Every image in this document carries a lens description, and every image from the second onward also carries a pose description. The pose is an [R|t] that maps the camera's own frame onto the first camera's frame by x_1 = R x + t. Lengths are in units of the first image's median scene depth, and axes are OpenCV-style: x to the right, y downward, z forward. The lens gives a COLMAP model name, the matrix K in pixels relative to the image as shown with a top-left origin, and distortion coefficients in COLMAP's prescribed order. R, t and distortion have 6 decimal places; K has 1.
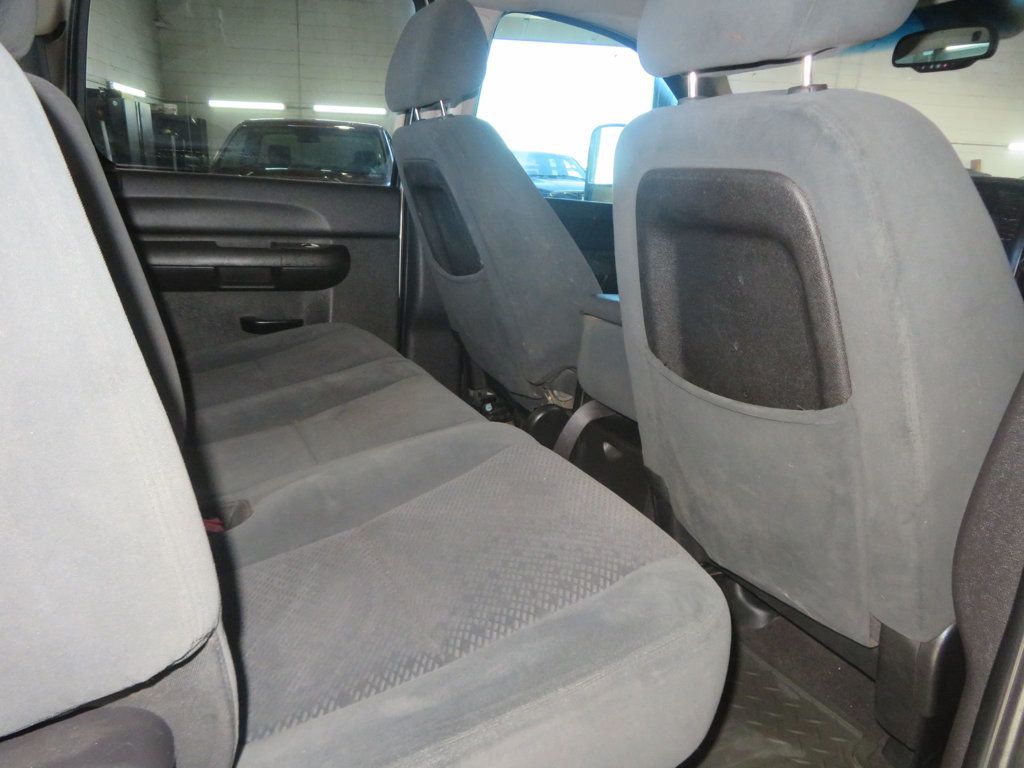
lens RADIAL K [[754.8, 0, 510.6], [0, 754.8, 380.6], [0, 0, 1]] dist [-0.006615, 0.014916]
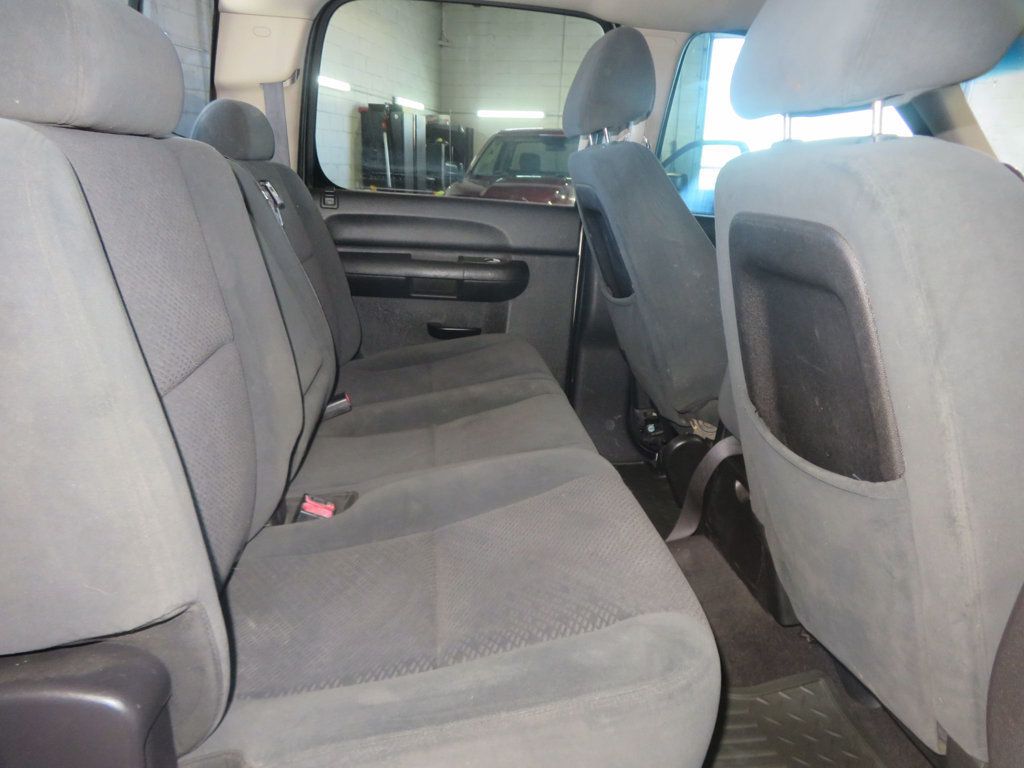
lens RADIAL K [[754.8, 0, 502.4], [0, 754.8, 382.5], [0, 0, 1]] dist [-0.006615, 0.014916]
pose [[0.942323, 0.089113, -0.322624, 0.230203], [-0.089620, 0.995887, 0.013315, -0.046539], [0.322483, 0.016367, 0.946434, -0.015915]]
